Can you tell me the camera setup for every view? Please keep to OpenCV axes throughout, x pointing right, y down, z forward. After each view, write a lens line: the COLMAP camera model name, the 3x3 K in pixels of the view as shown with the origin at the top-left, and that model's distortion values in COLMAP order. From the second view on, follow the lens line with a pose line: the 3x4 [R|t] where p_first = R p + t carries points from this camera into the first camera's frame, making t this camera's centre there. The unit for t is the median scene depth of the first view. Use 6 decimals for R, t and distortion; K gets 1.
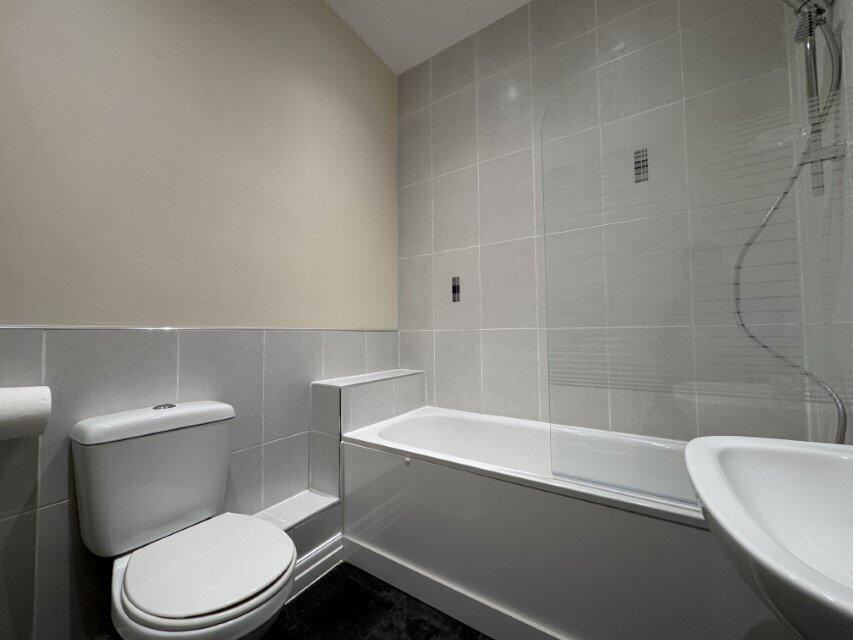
lens RADIAL K [[338.2, 0, 426.5], [0, 338.2, 320.0], [0, 0, 1]] dist [0.000795, 0.000304]
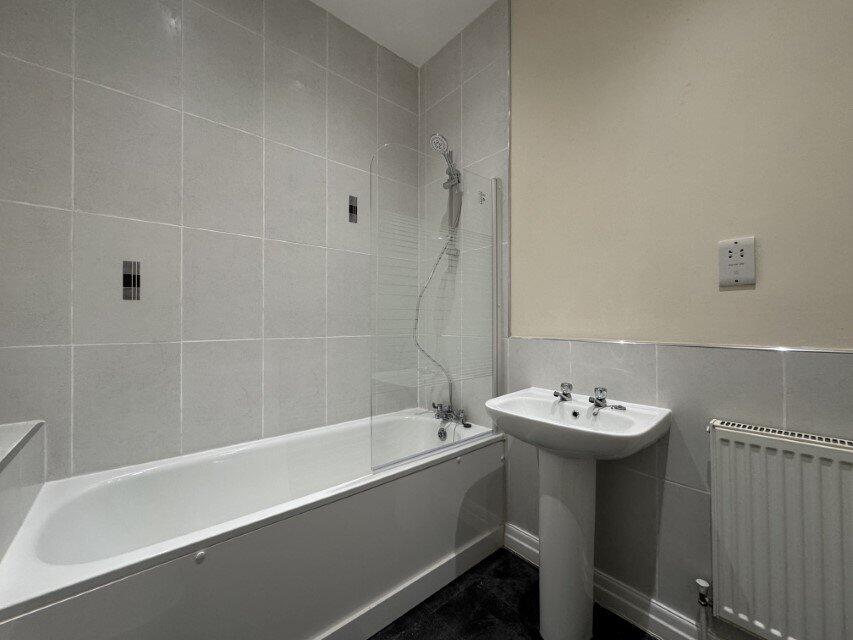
lens RADIAL K [[338.2, 0, 426.5], [0, 338.2, 320.0], [0, 0, 1]] dist [0.000795, 0.000304]
pose [[0.270834, 0.020155, 0.962415, -0.392872], [-0.033333, 0.999378, -0.011549, -0.027826], [-0.962049, -0.028953, 0.271337, 0.291759]]
